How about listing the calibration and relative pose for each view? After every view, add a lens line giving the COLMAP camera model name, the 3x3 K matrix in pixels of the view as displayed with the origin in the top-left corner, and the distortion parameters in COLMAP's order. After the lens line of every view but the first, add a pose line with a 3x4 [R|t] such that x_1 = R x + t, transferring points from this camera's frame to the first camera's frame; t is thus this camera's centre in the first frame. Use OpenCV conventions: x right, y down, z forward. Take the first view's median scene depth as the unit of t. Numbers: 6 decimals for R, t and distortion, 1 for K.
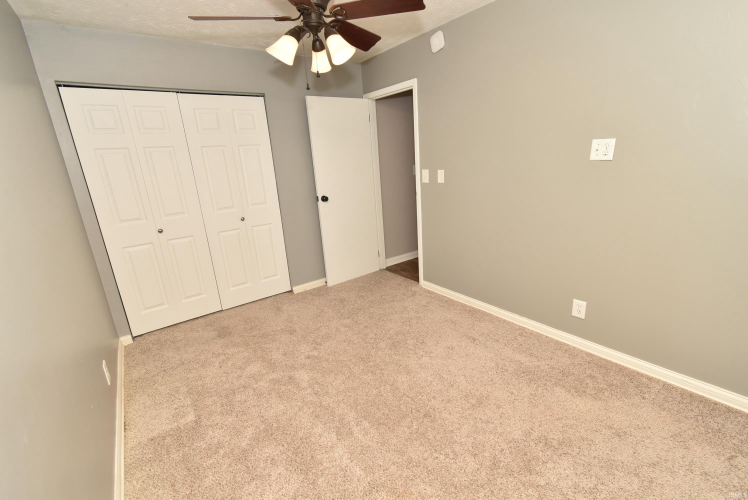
lens RADIAL K [[330.4, 0, 374.3], [0, 330.4, 248.2], [0, 0, 1]] dist [0.007338, -0.003934]
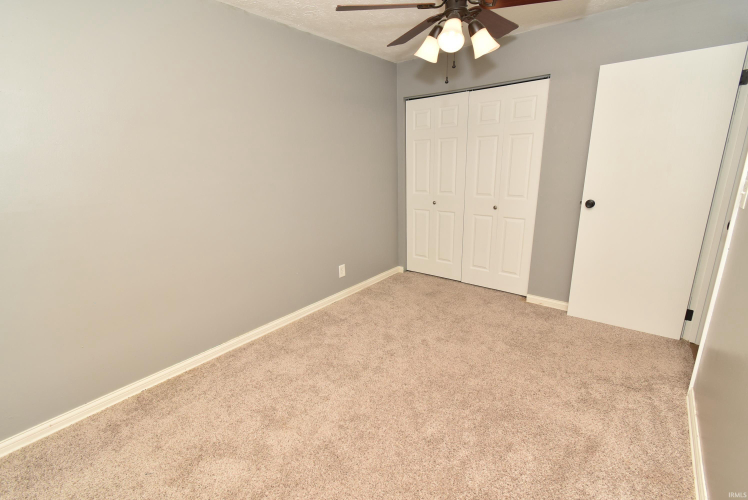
lens RADIAL K [[330.4, 0, 373.8], [0, 330.4, 251.3], [0, 0, 1]] dist [0.007338, -0.003934]
pose [[0.248632, 0.314792, -0.916018, 0.492752], [-0.249570, 0.934603, 0.253439, -0.128498], [0.935894, 0.165597, 0.310935, 0.355323]]
